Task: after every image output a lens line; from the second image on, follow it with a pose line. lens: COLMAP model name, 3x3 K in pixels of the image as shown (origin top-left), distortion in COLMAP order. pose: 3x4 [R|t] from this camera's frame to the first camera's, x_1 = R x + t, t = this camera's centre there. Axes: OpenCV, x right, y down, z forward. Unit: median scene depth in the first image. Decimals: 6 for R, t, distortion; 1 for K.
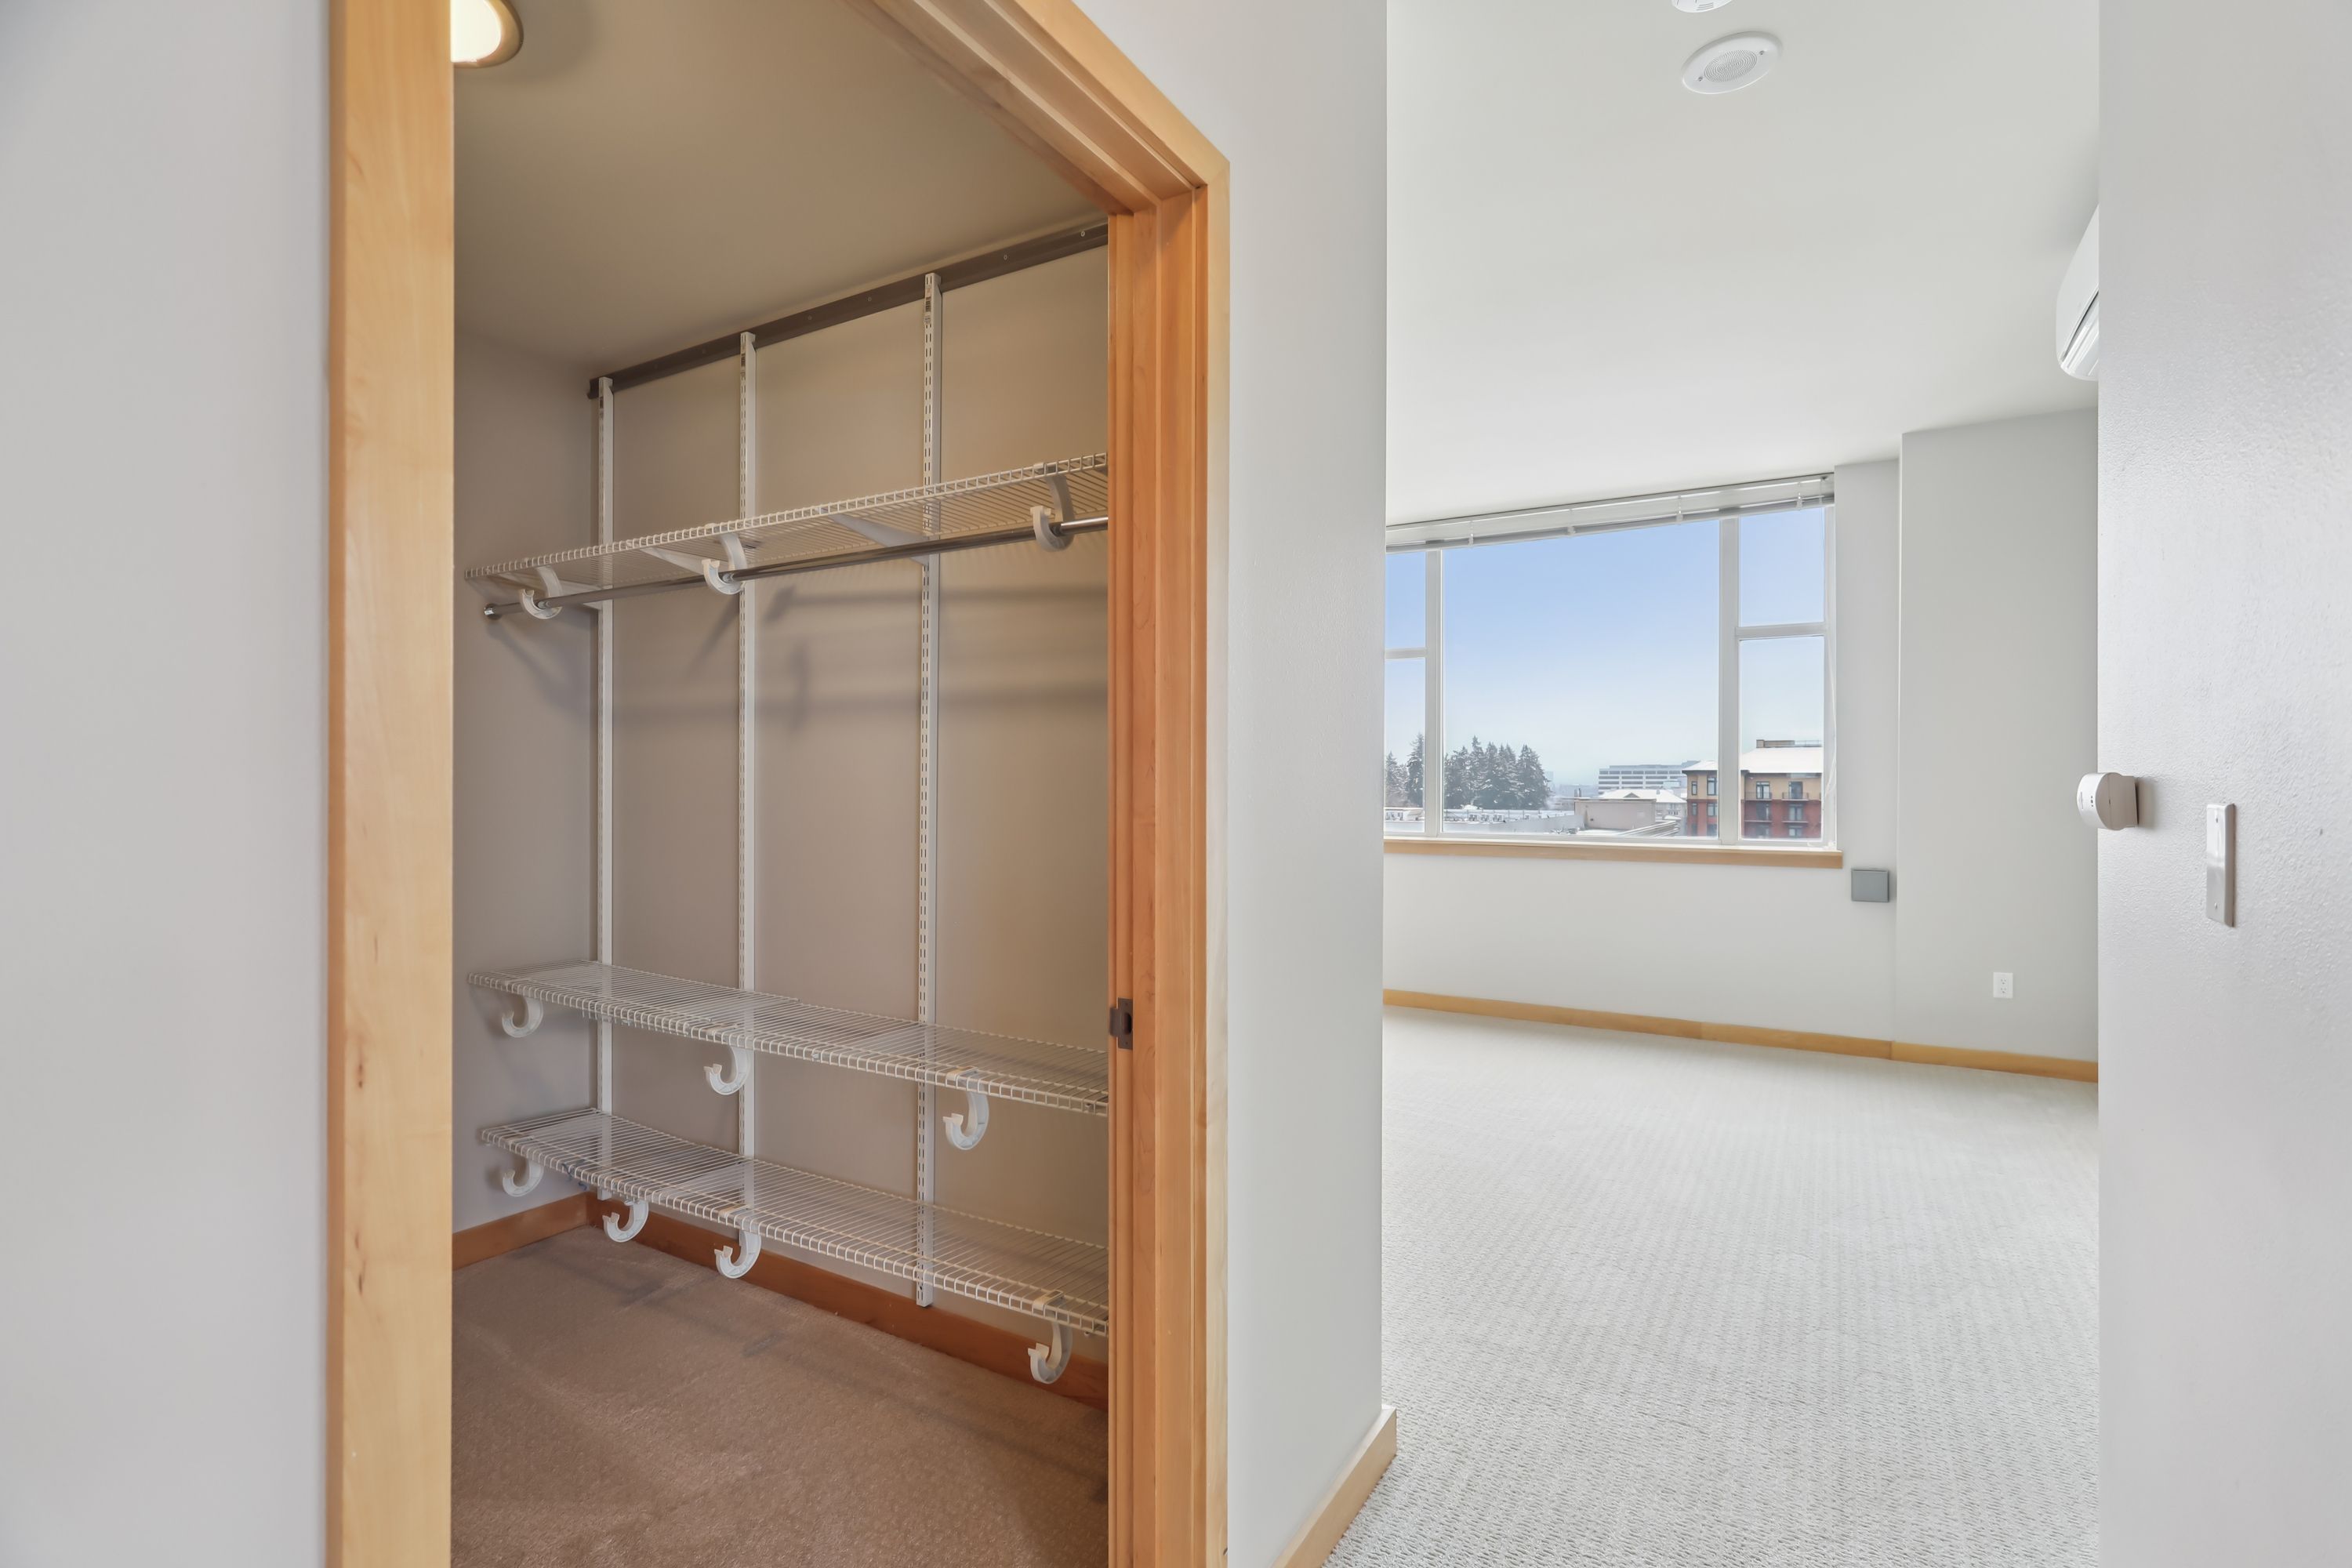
lens RADIAL K [[1104.9, 0, 1181.3], [0, 1104.9, 782.7], [0, 0, 1]] dist [0.000075, 0.001034]
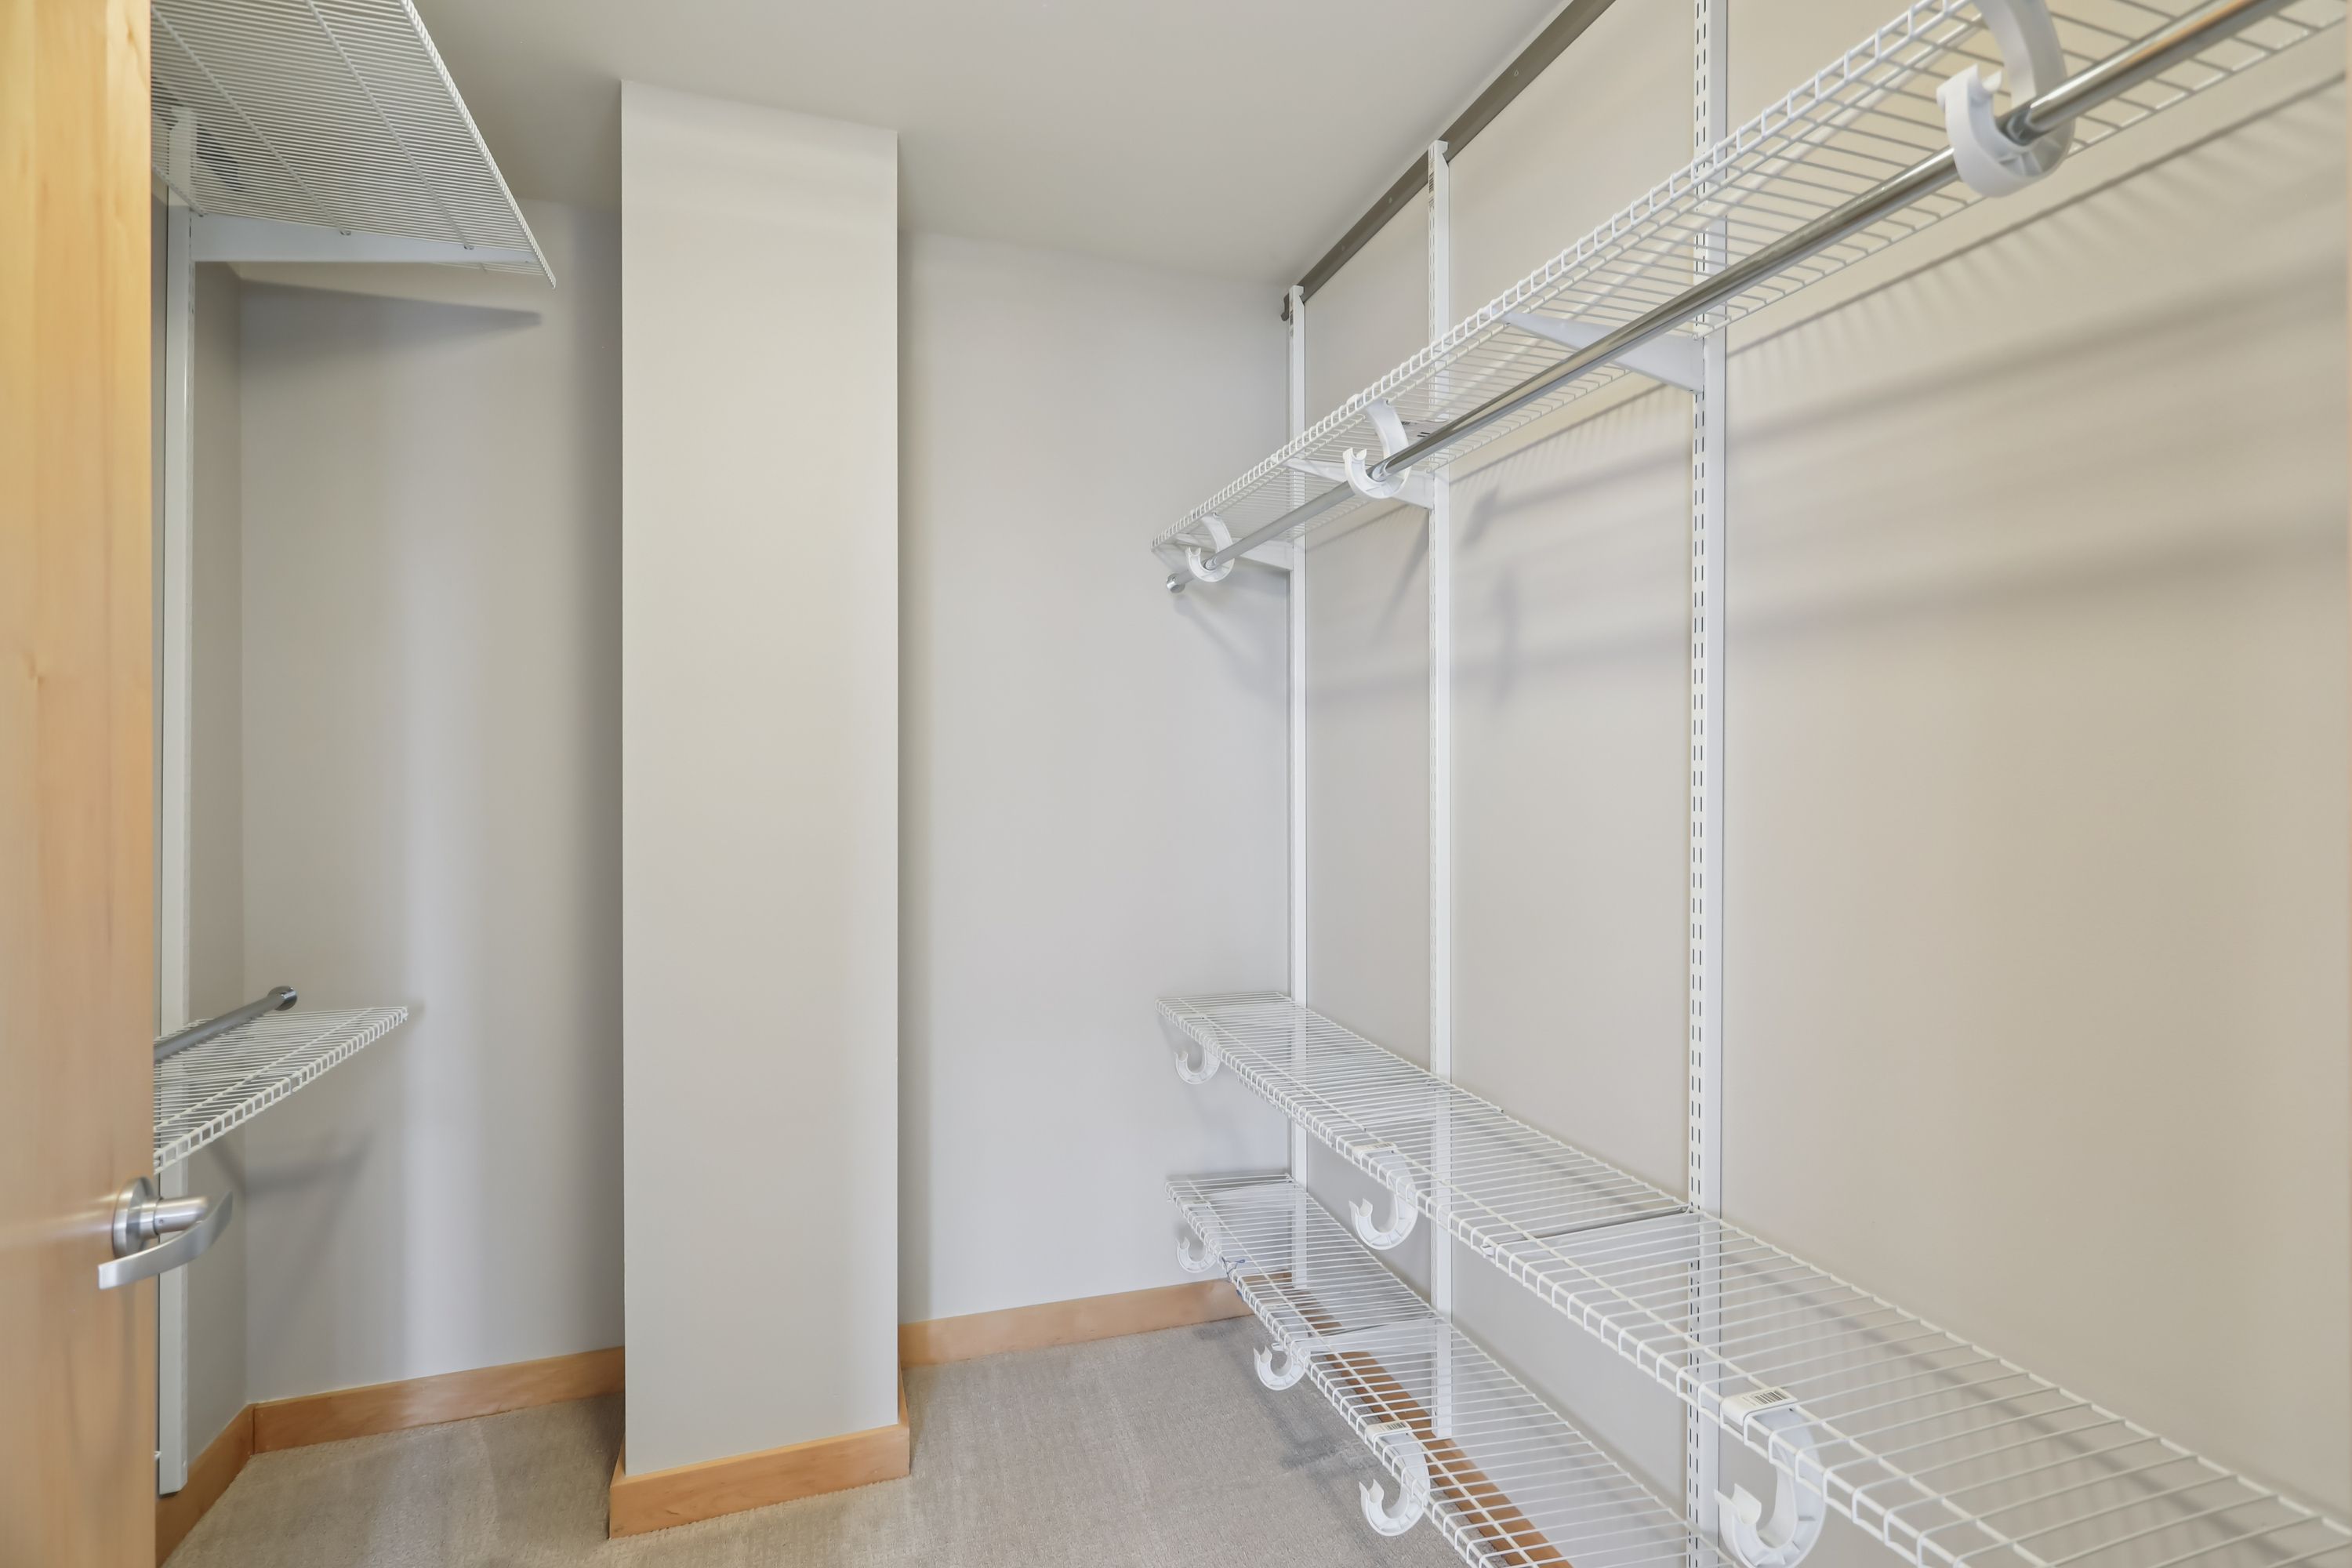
lens RADIAL K [[1102.1, 0, 1176.0], [0, 1102.1, 784.0], [0, 0, 1]] dist [-0.003986, 0.000760]
pose [[0.753854, -0.001813, -0.657039, -0.064753], [0.005980, 0.999974, 0.004101, -0.001967], [0.657014, -0.007021, 0.753845, 0.401739]]
